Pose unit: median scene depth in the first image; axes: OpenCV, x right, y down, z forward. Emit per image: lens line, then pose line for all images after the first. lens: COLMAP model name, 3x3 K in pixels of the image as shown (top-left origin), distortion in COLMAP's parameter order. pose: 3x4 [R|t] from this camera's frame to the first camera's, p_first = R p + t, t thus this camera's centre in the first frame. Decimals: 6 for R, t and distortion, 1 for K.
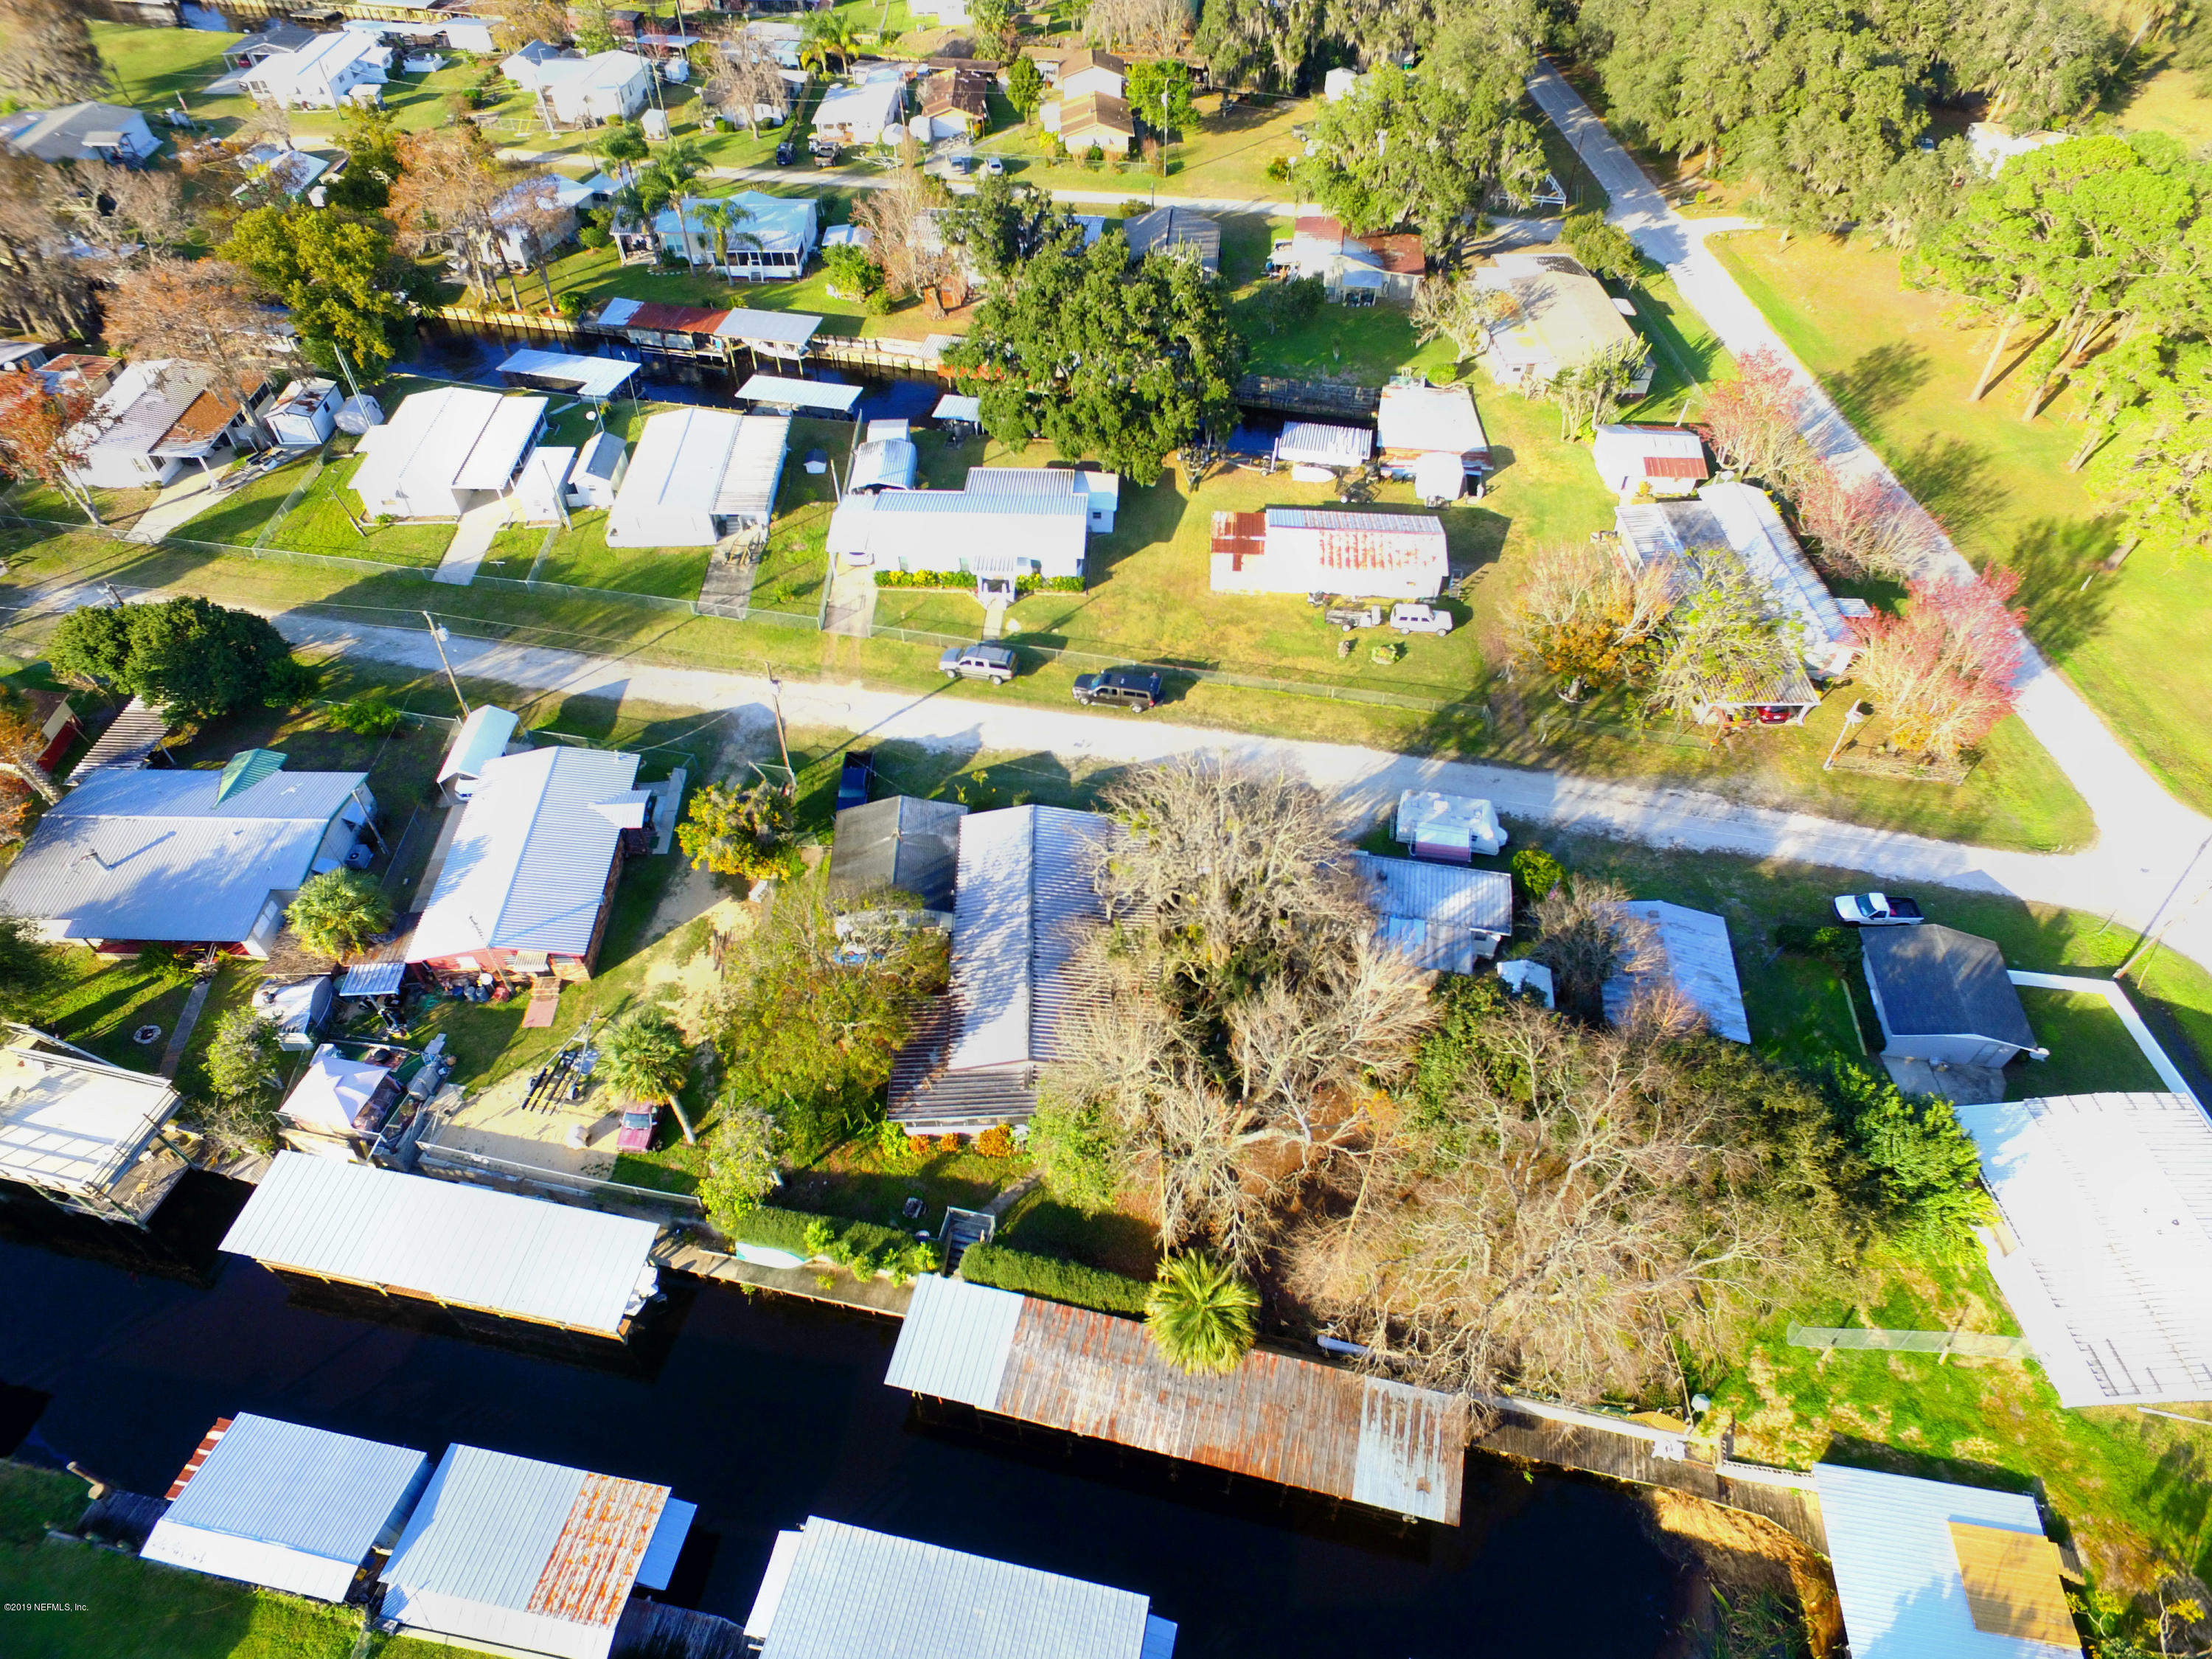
lens RADIAL K [[1283.8, 0, 1113.4], [0, 1283.8, 823.3], [0, 0, 1]] dist [0.000857, 0.003241]
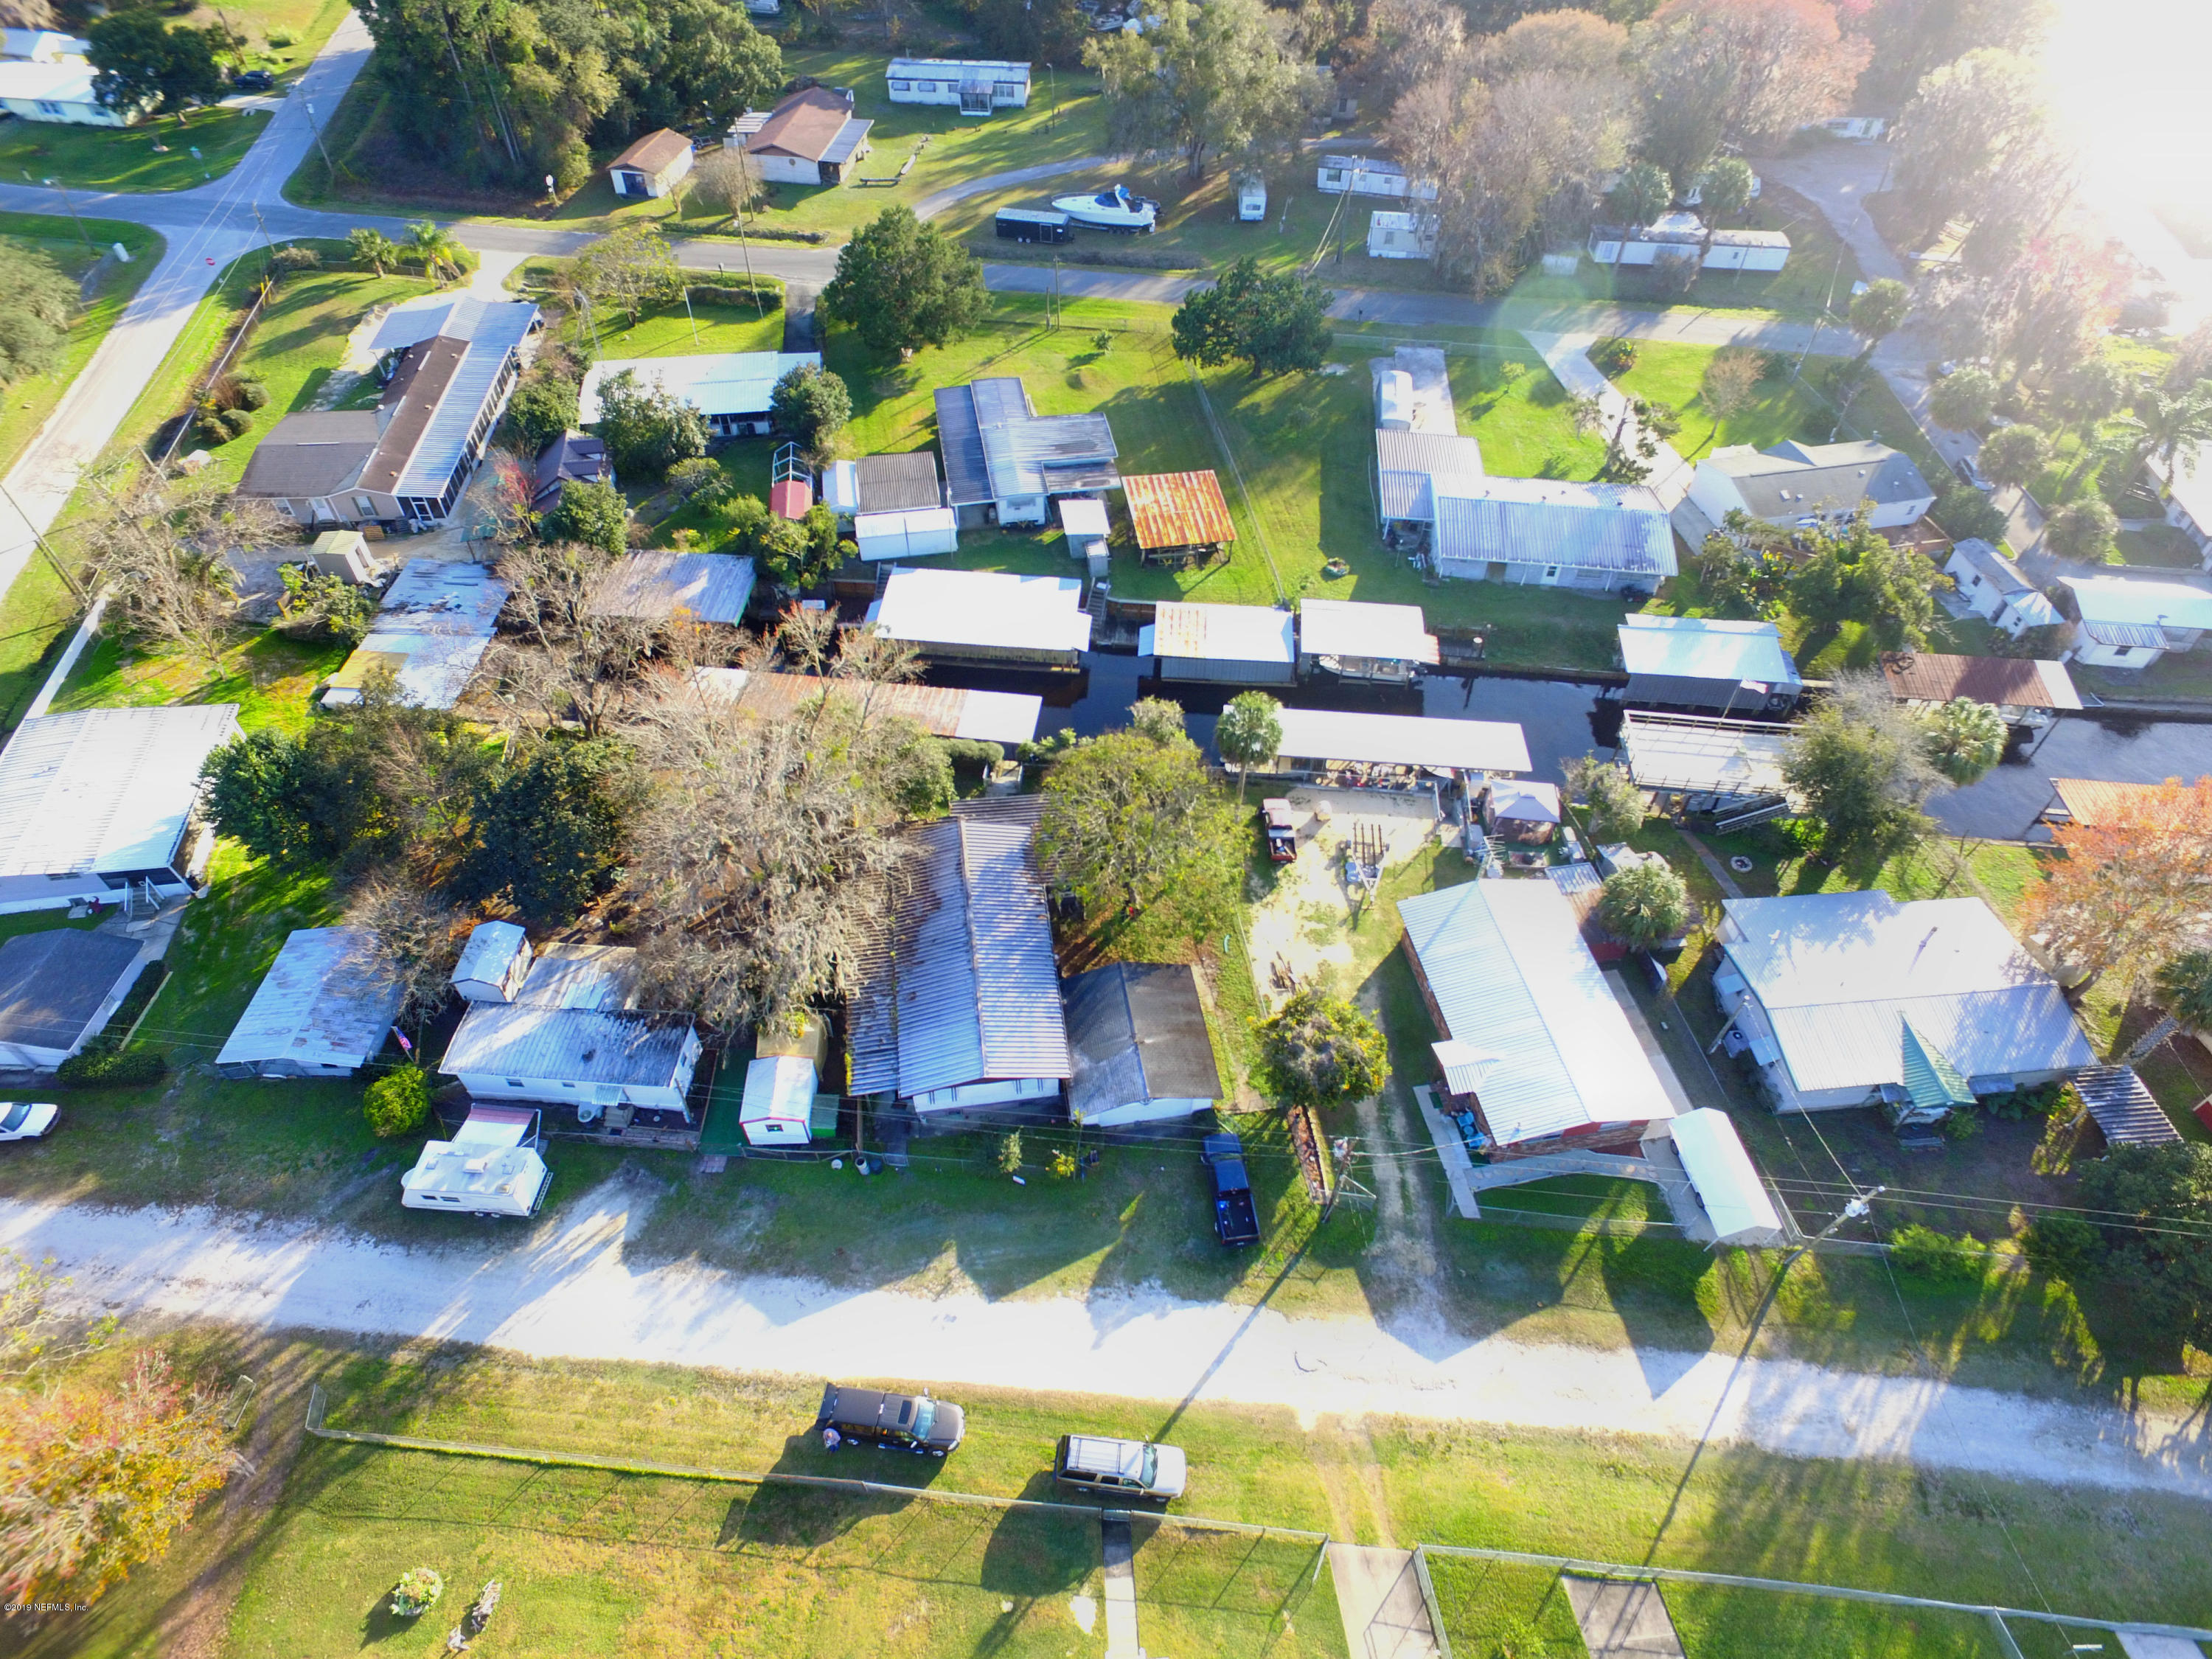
lens RADIAL K [[1300.3, 0, 1116.6], [0, 1300.3, 798.8], [0, 0, 1]] dist [-0.004686, 0.003090]
pose [[-0.992448, 0.071415, -0.099730, -0.060730], [-0.104070, -0.059856, 0.992767, -0.682211], [0.064929, 0.995649, 0.066836, 0.605566]]
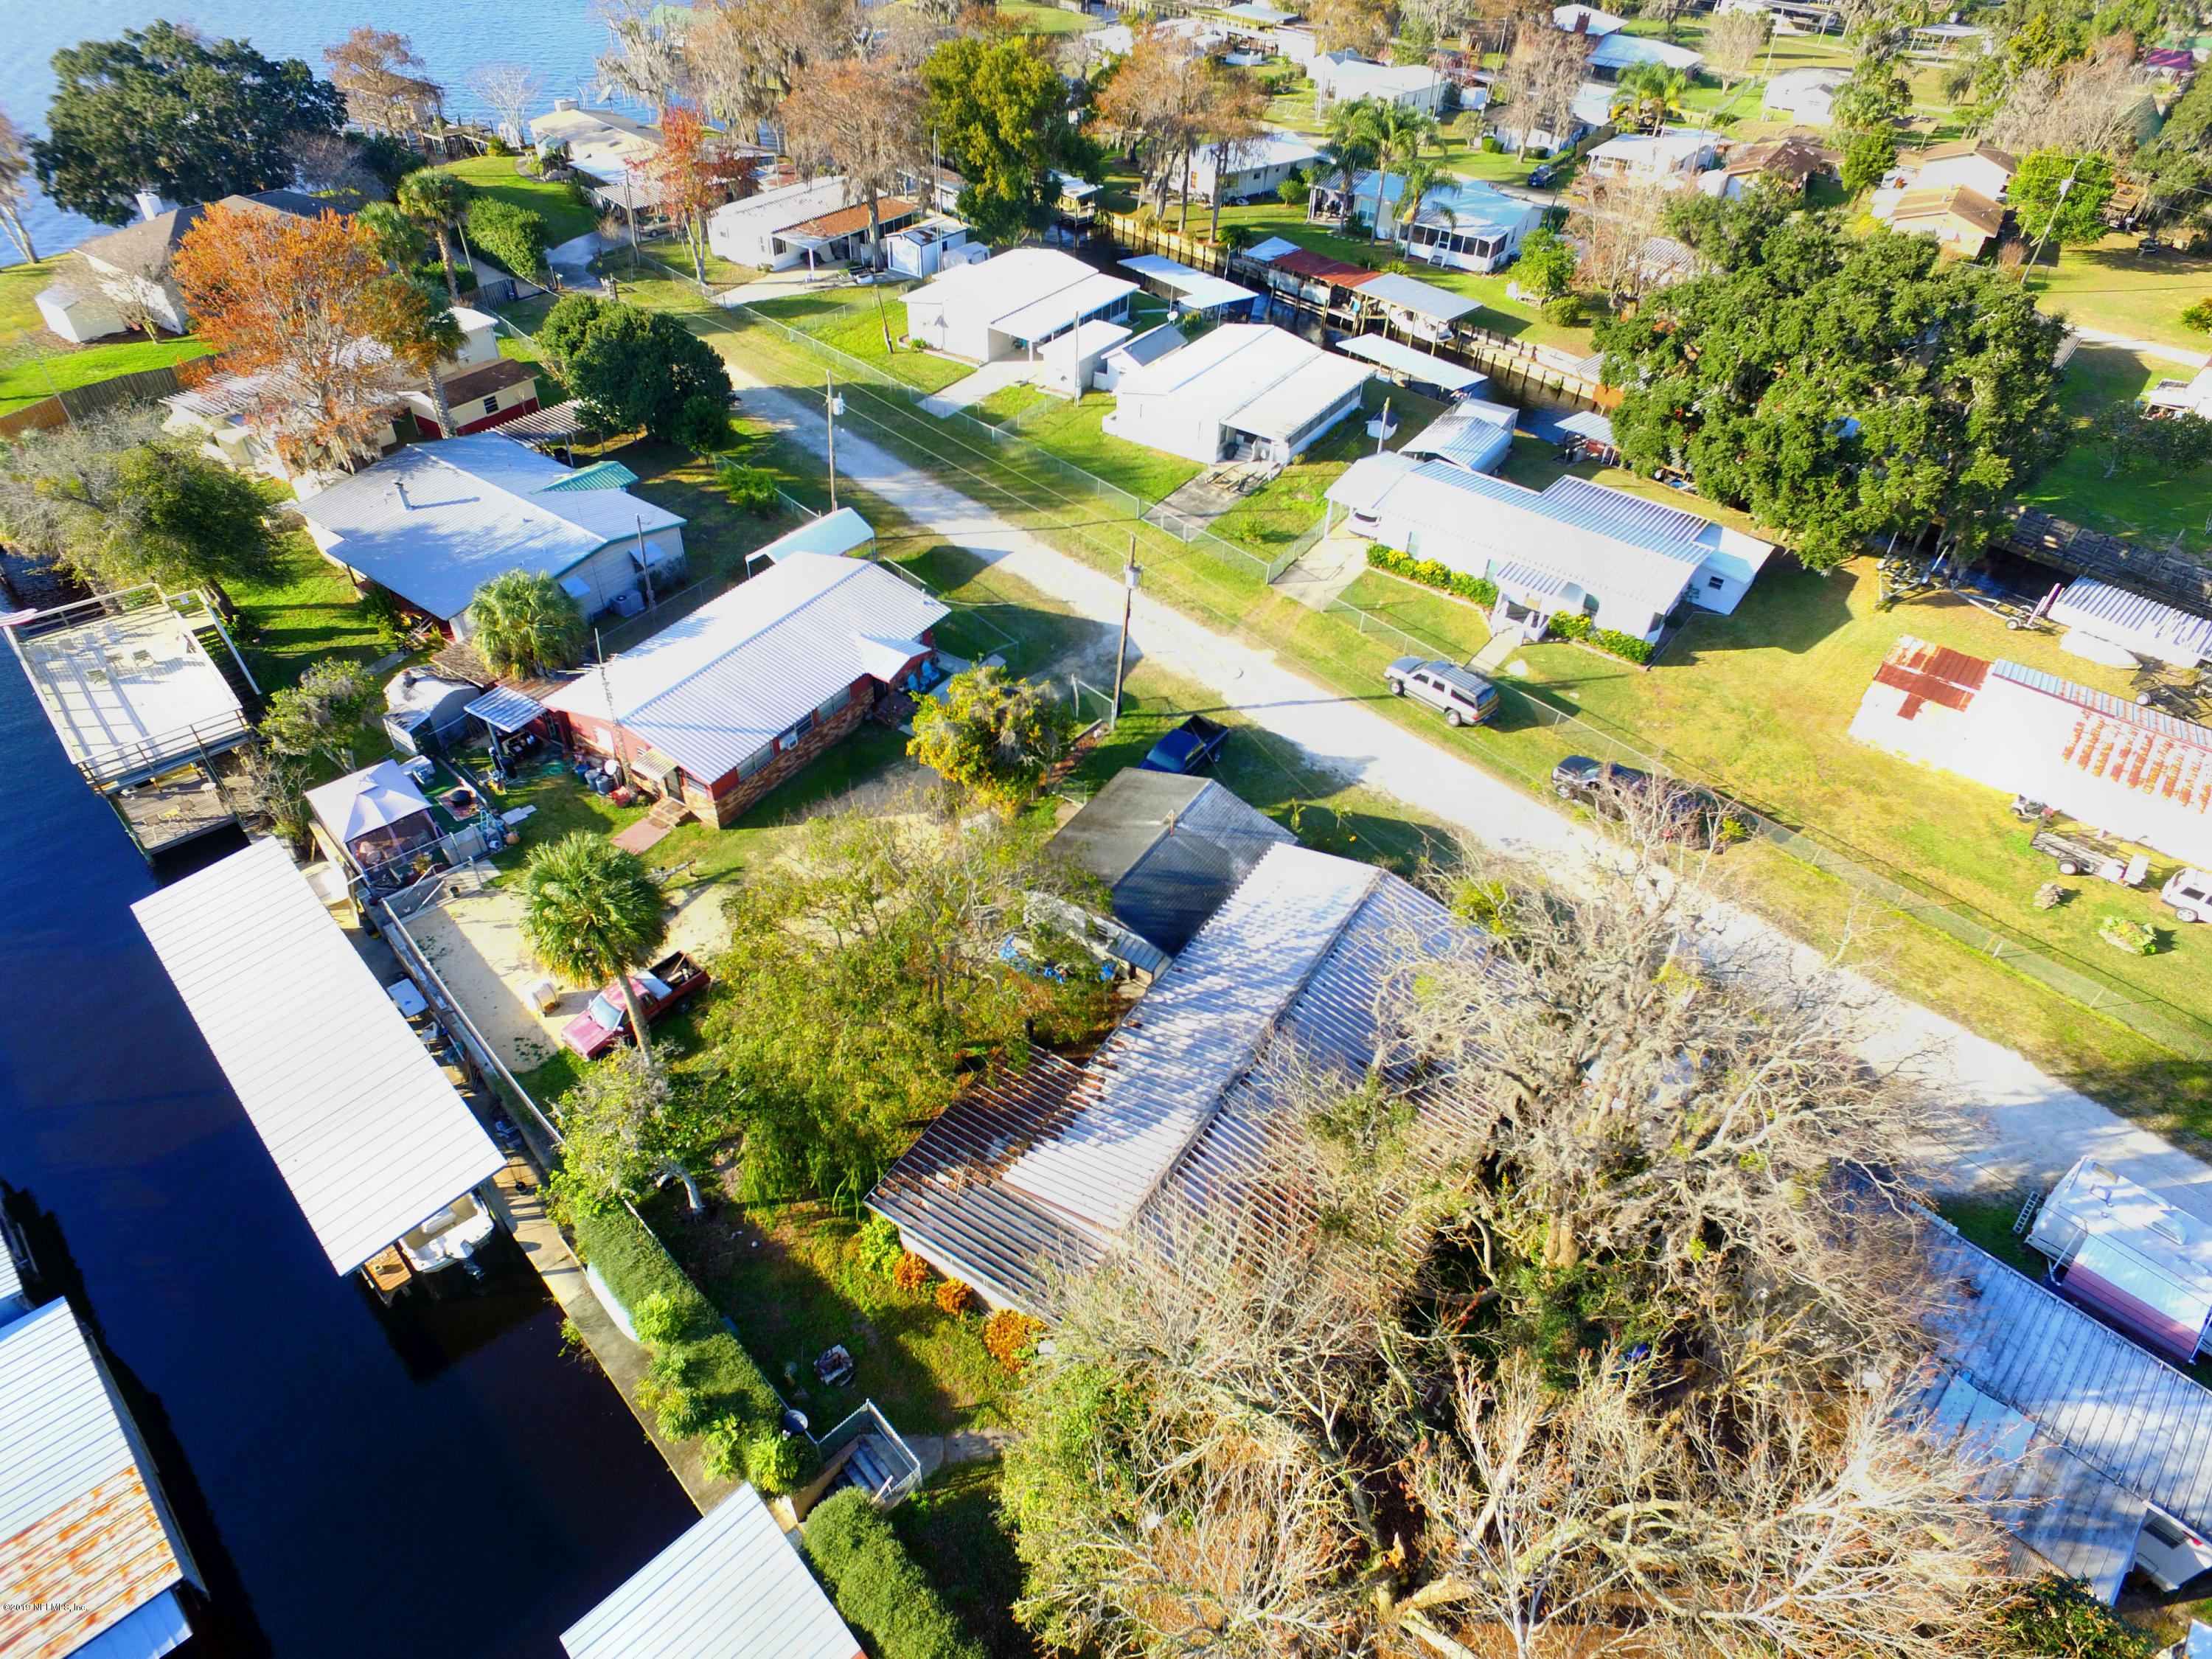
lens RADIAL K [[1284.4, 0, 1119.4], [0, 1284.4, 821.0], [0, 0, 1]] dist [-0.013077, 0.015011]
pose [[0.824191, 0.391441, -0.409247, 0.056855], [-0.438750, 0.898278, -0.024413, 0.027532], [0.358061, 0.199678, 0.912097, 0.316978]]
